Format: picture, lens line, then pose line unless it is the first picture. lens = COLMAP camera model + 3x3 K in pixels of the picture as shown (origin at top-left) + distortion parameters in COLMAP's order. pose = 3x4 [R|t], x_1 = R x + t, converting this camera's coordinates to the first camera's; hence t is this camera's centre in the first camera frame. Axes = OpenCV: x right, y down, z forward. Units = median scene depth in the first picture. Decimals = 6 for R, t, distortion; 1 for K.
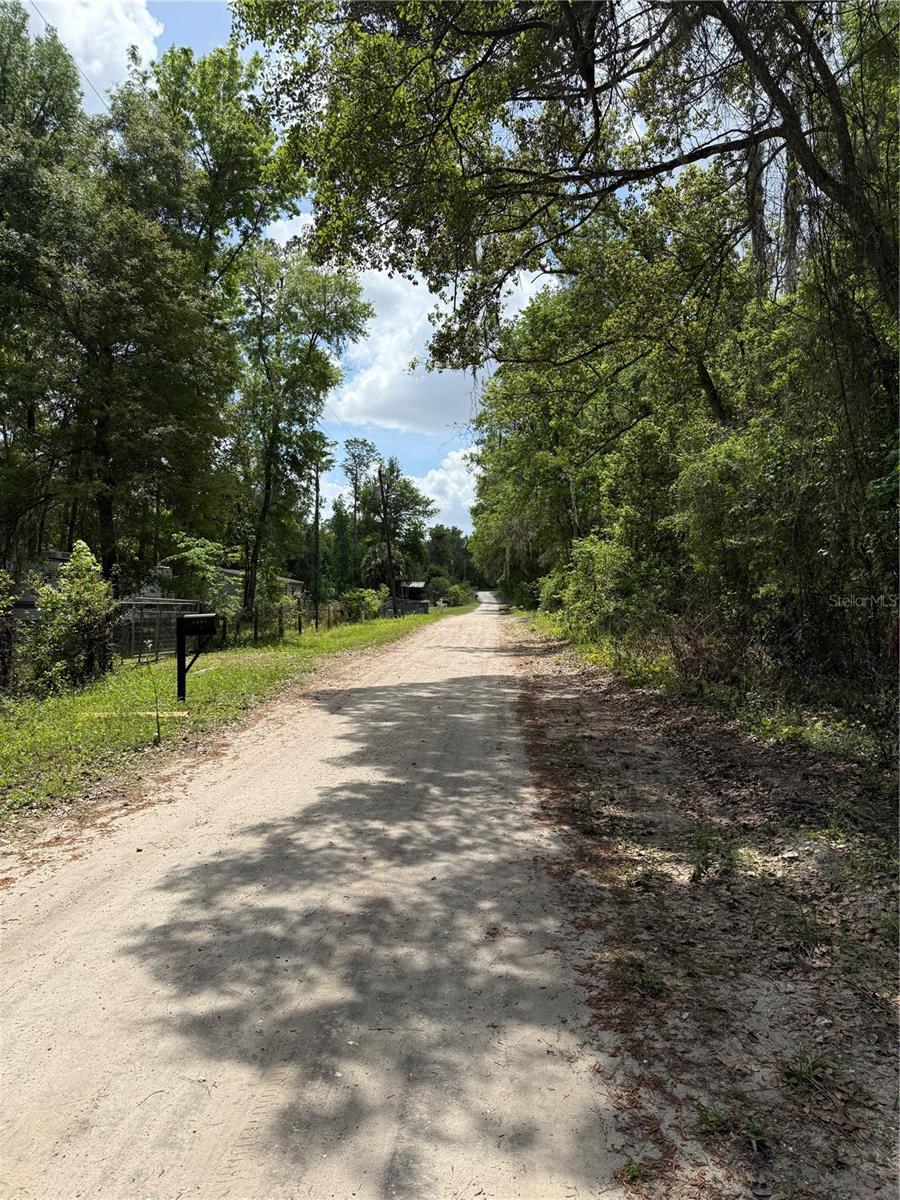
lens RADIAL K [[841.9, 0, 451.3], [0, 841.9, 599.2], [0, 0, 1]] dist [0.038392, -0.041942]
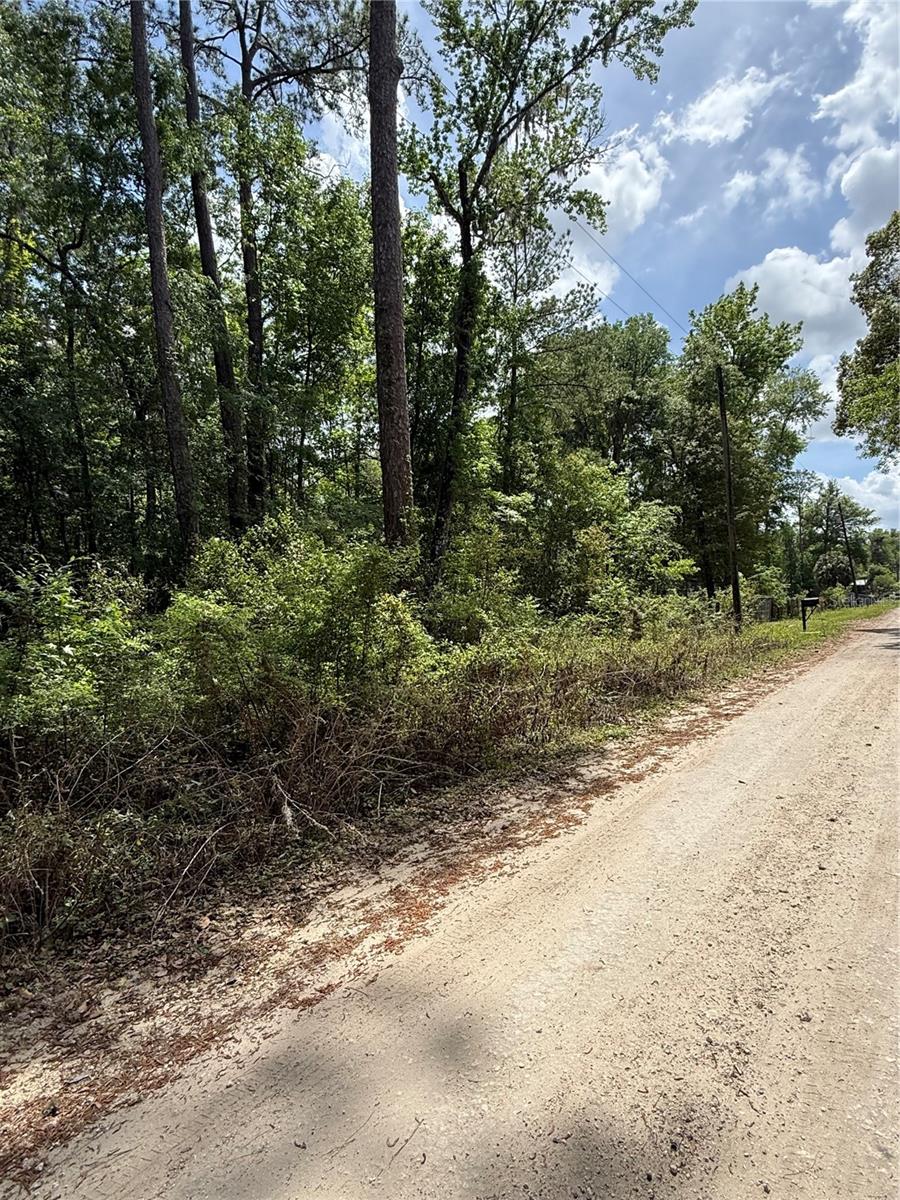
lens RADIAL K [[651.0, 0, 445.5], [0, 651.0, 593.7], [0, 0, 1]] dist [-0.000708, -0.000355]
pose [[0.824188, -0.051478, -0.563971, -0.007599], [0.041911, 0.998674, -0.029907, 0.001334], [0.564763, 0.001013, 0.825253, -0.101784]]
